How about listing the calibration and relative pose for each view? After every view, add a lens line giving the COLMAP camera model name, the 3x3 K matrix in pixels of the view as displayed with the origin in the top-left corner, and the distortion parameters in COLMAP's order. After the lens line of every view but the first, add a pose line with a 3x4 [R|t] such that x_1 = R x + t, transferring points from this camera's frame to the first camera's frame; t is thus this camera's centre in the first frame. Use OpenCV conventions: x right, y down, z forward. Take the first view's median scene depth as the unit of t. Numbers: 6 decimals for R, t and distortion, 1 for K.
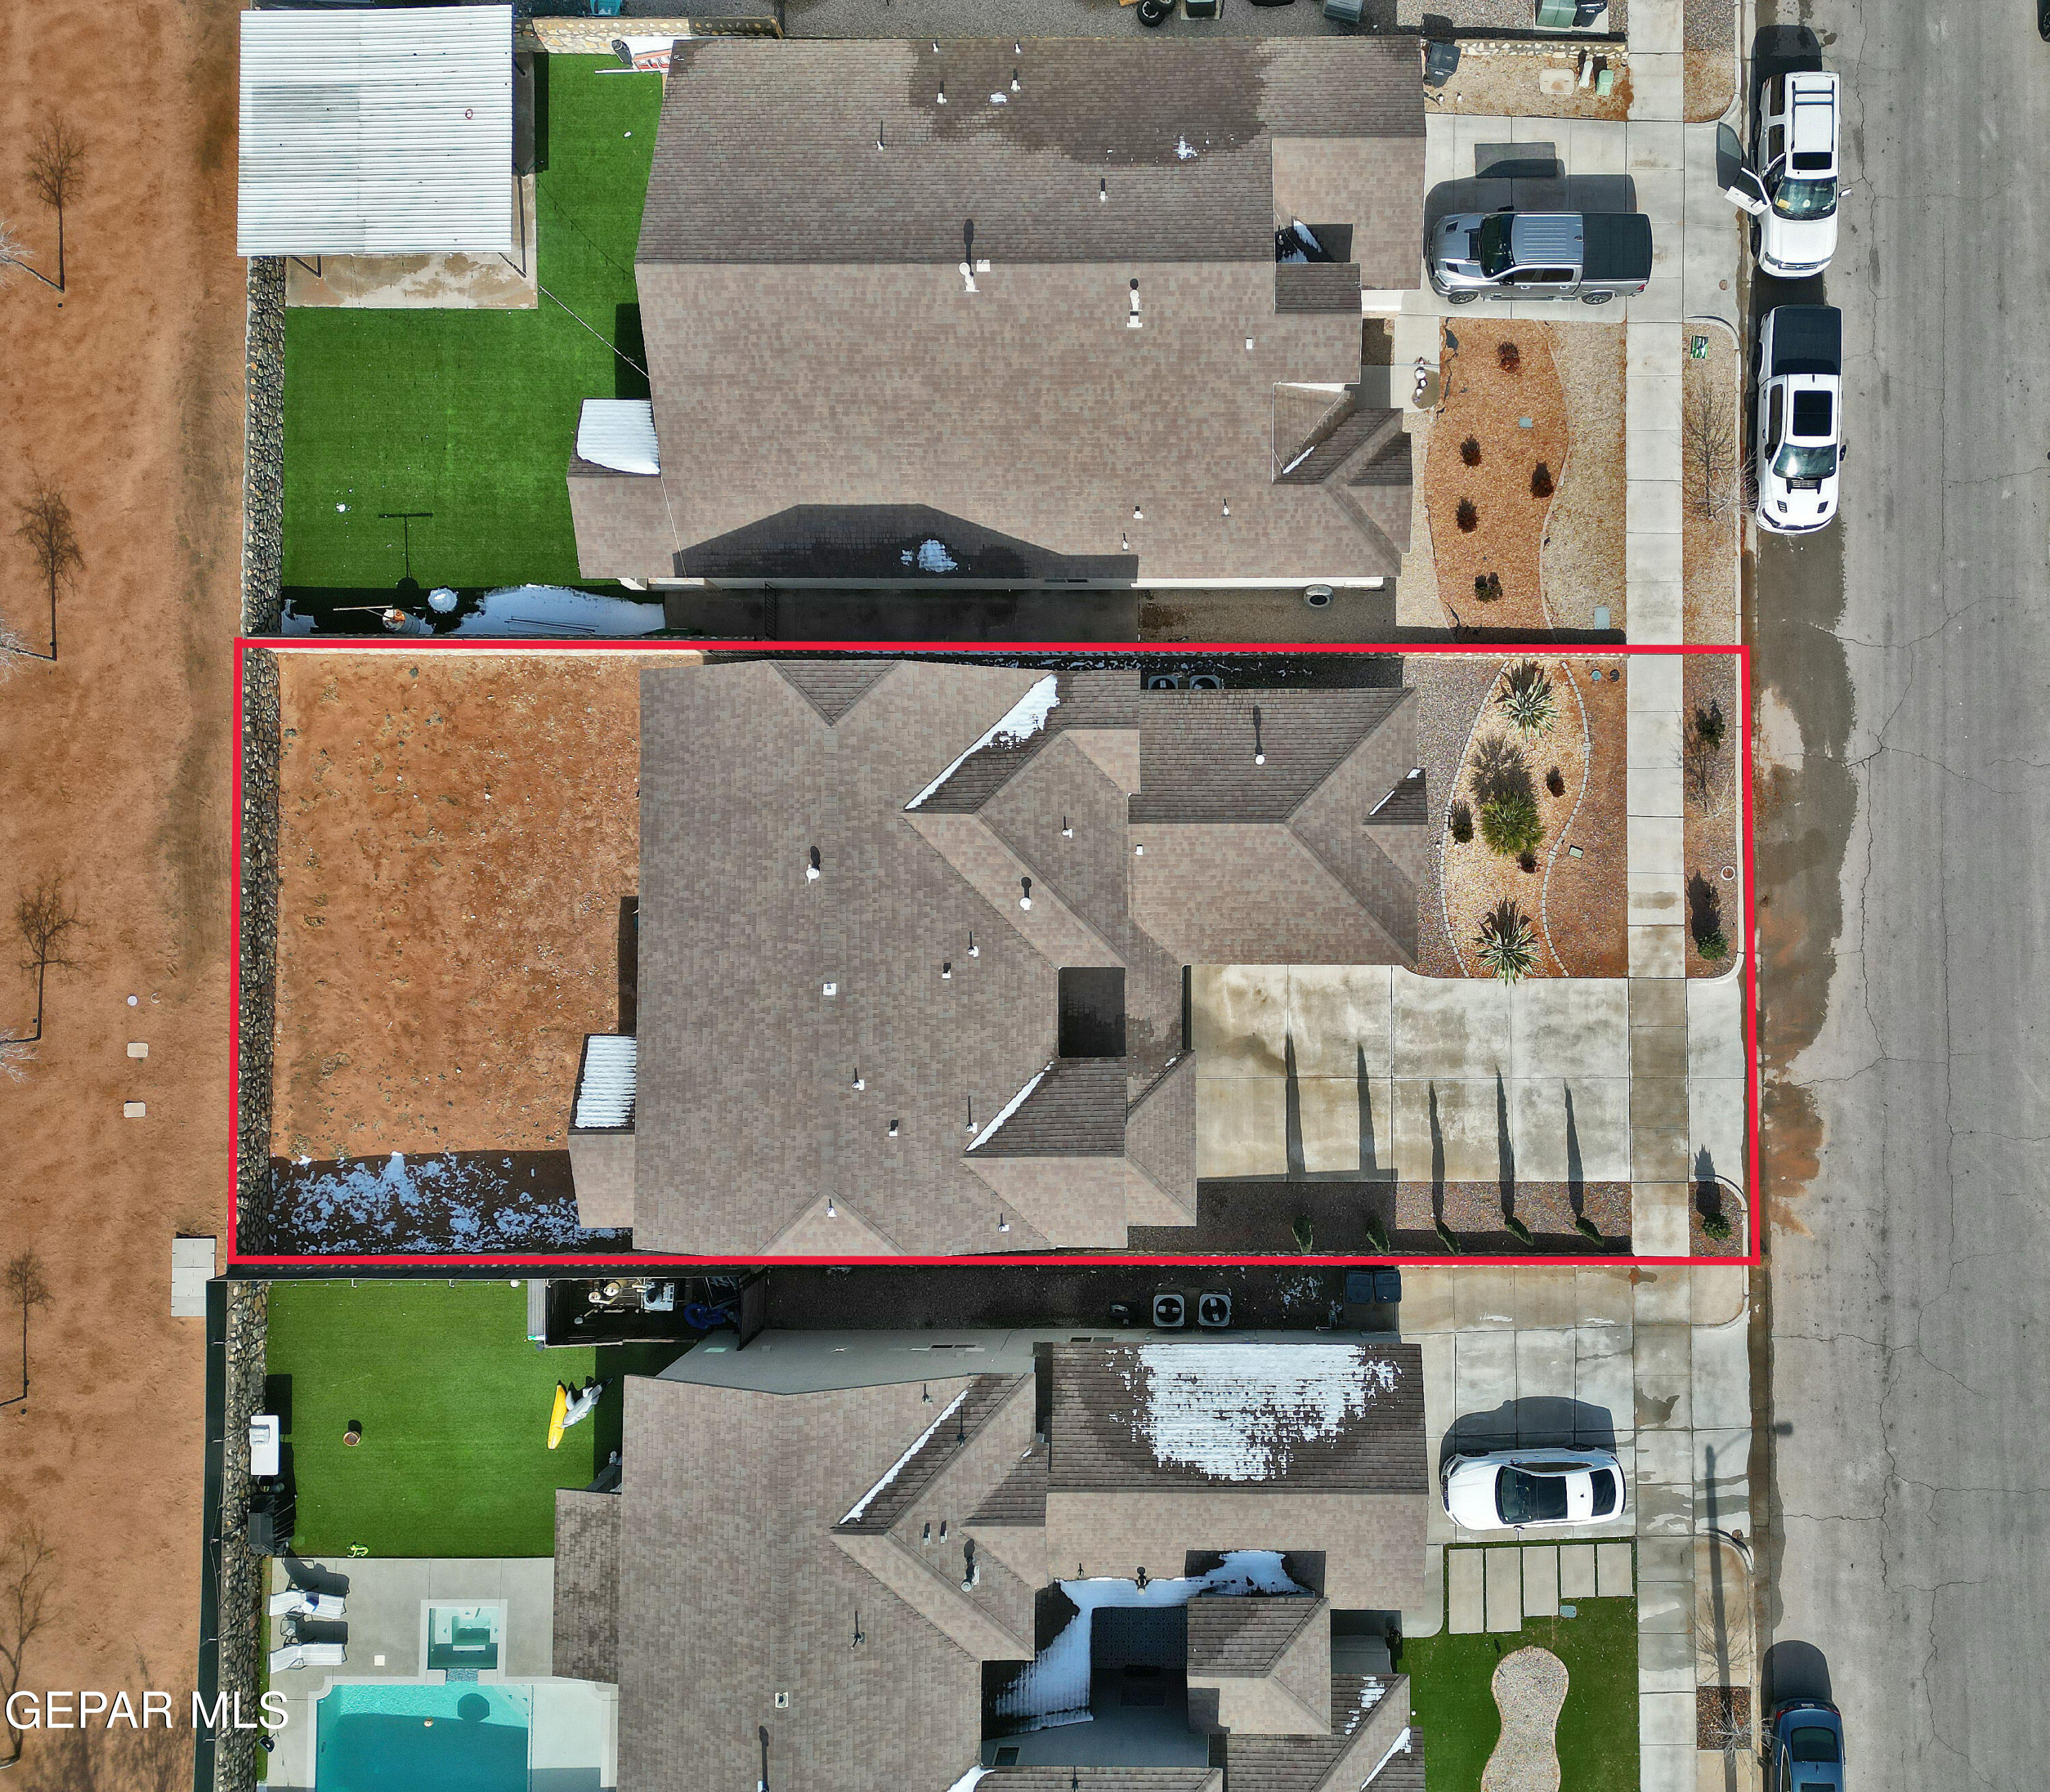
lens RADIAL K [[1593.8, 0, 1139.5], [0, 1593.8, 883.5], [0, 0, 1]] dist [0.069271, -0.068014]
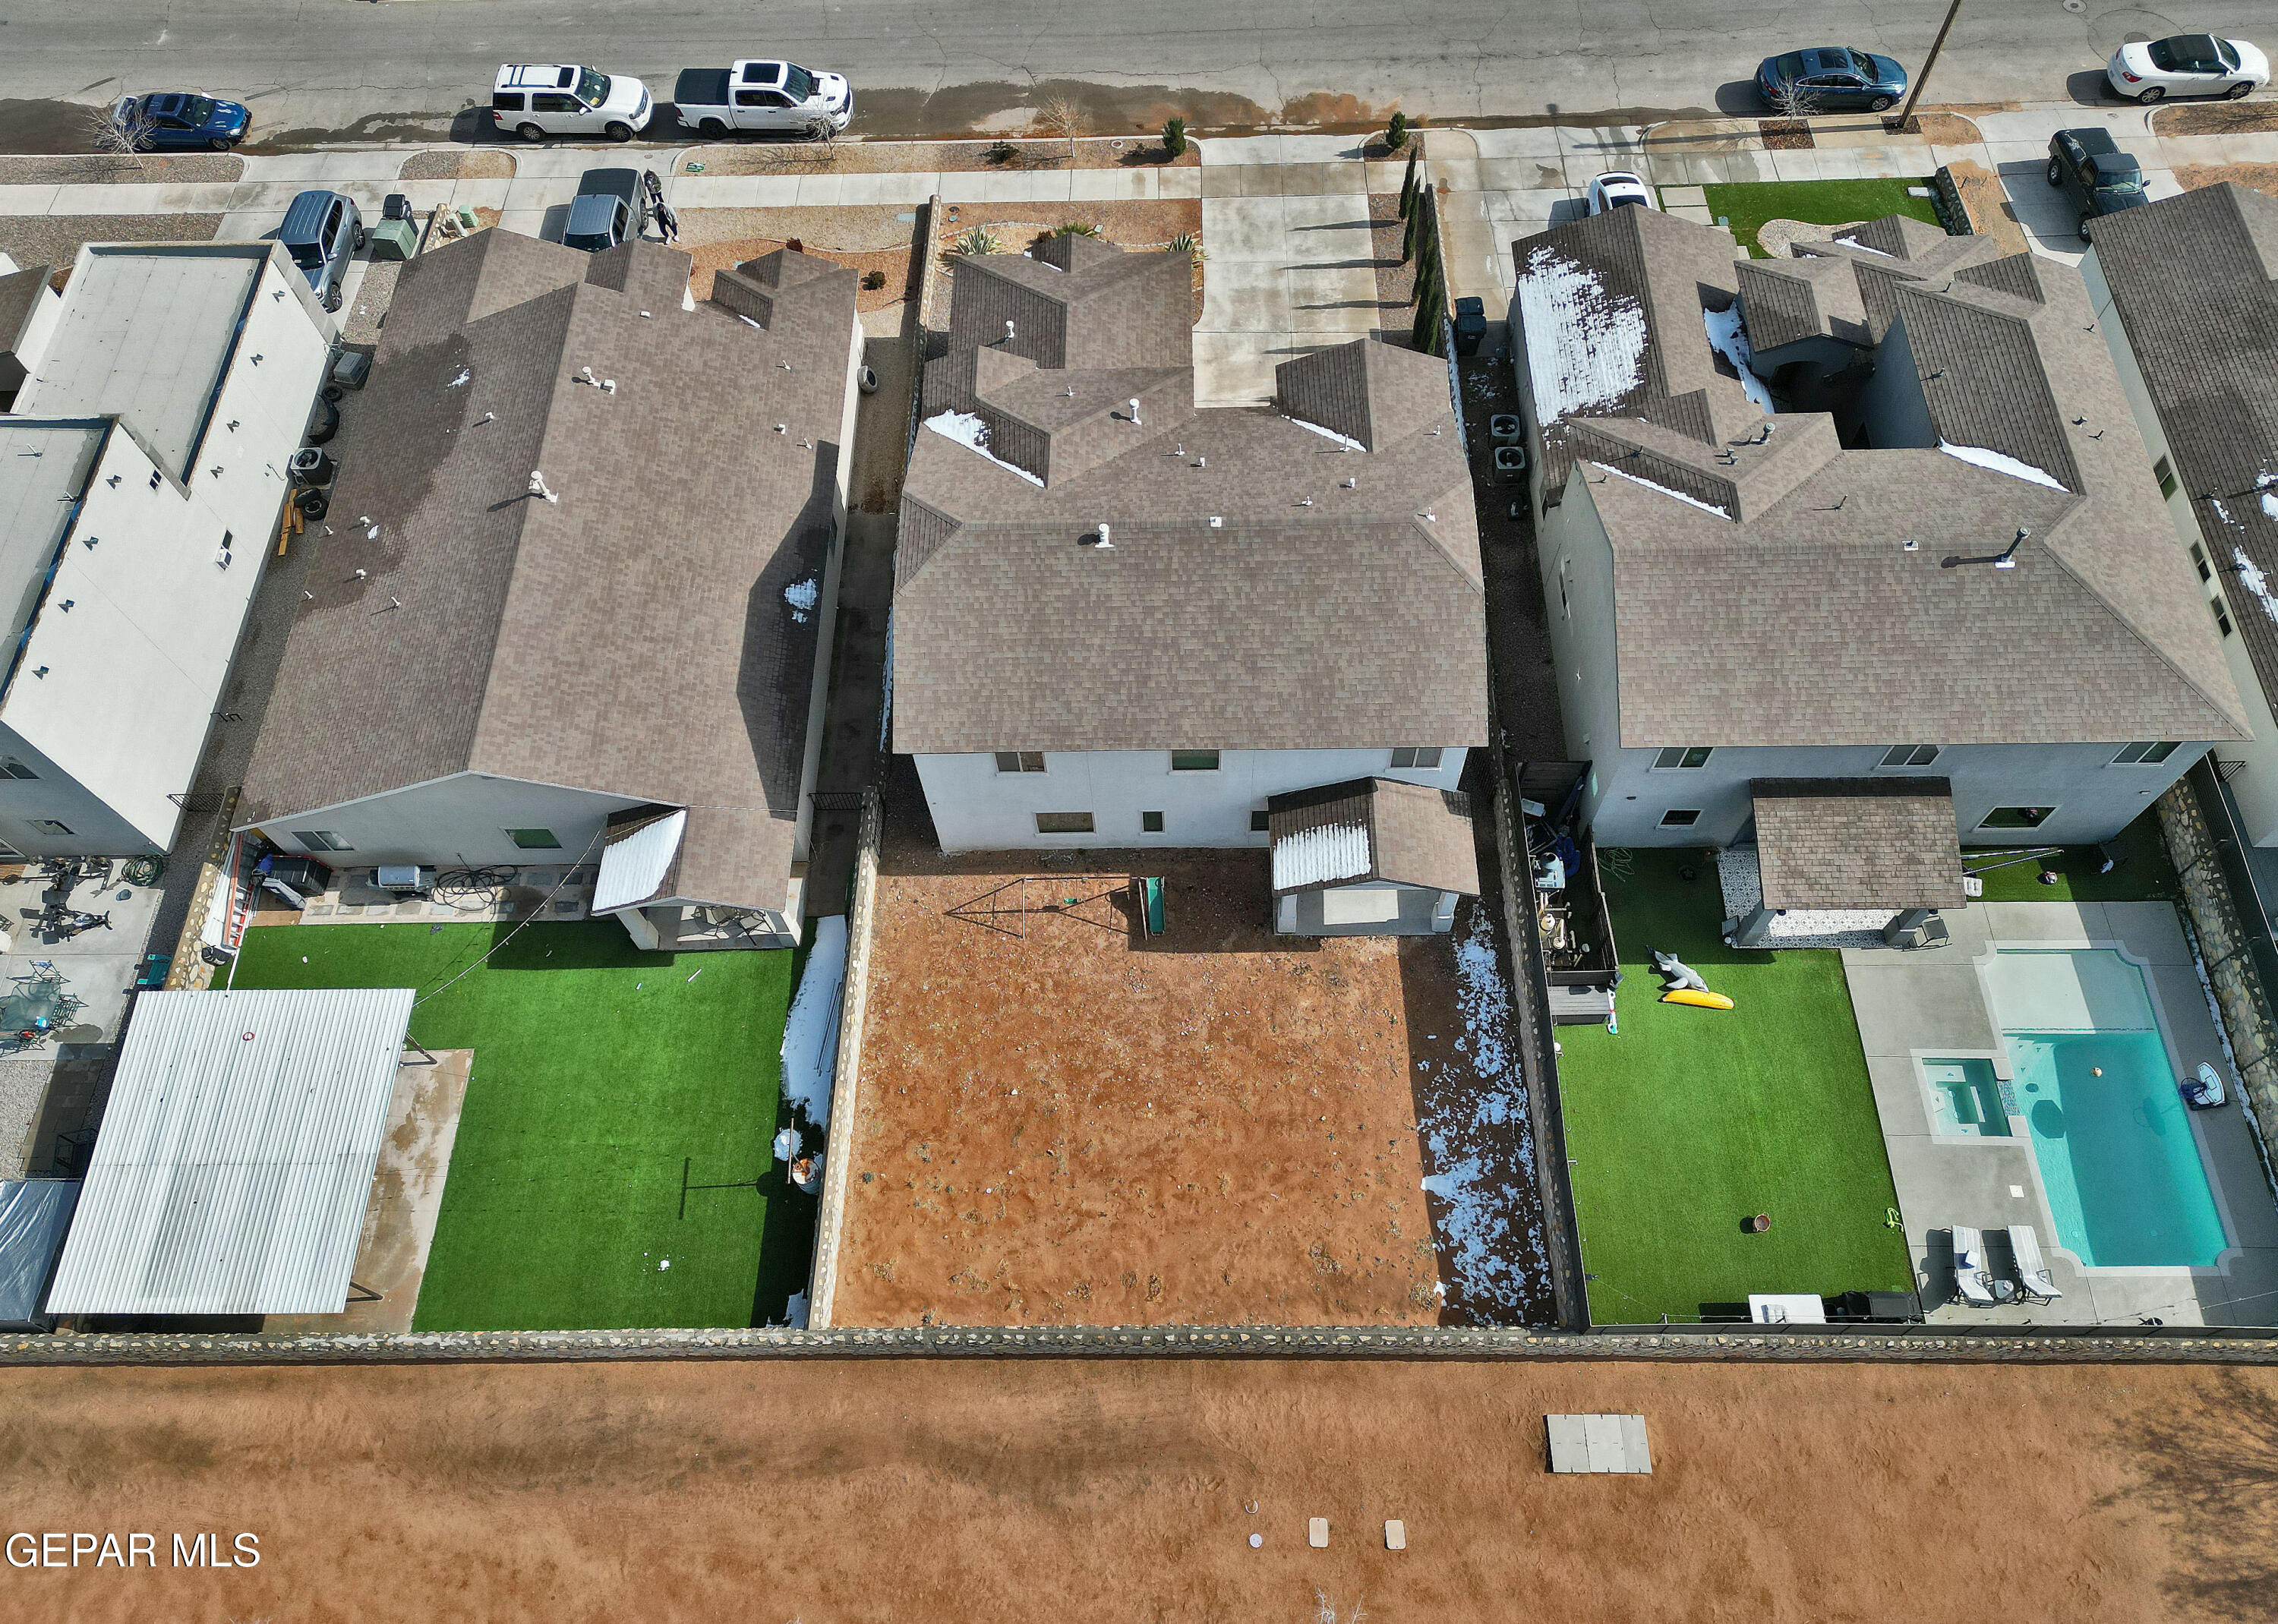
lens RADIAL K [[1583.1, 0, 1139.0], [0, 1583.1, 812.0], [0, 0, 1]] dist [0.073481, -0.073708]
pose [[0.005531, -0.874878, 0.484311, -0.701252], [0.999983, 0.005659, -0.001198, 0.015184], [-0.001693, 0.484310, 0.874895, 0.157859]]
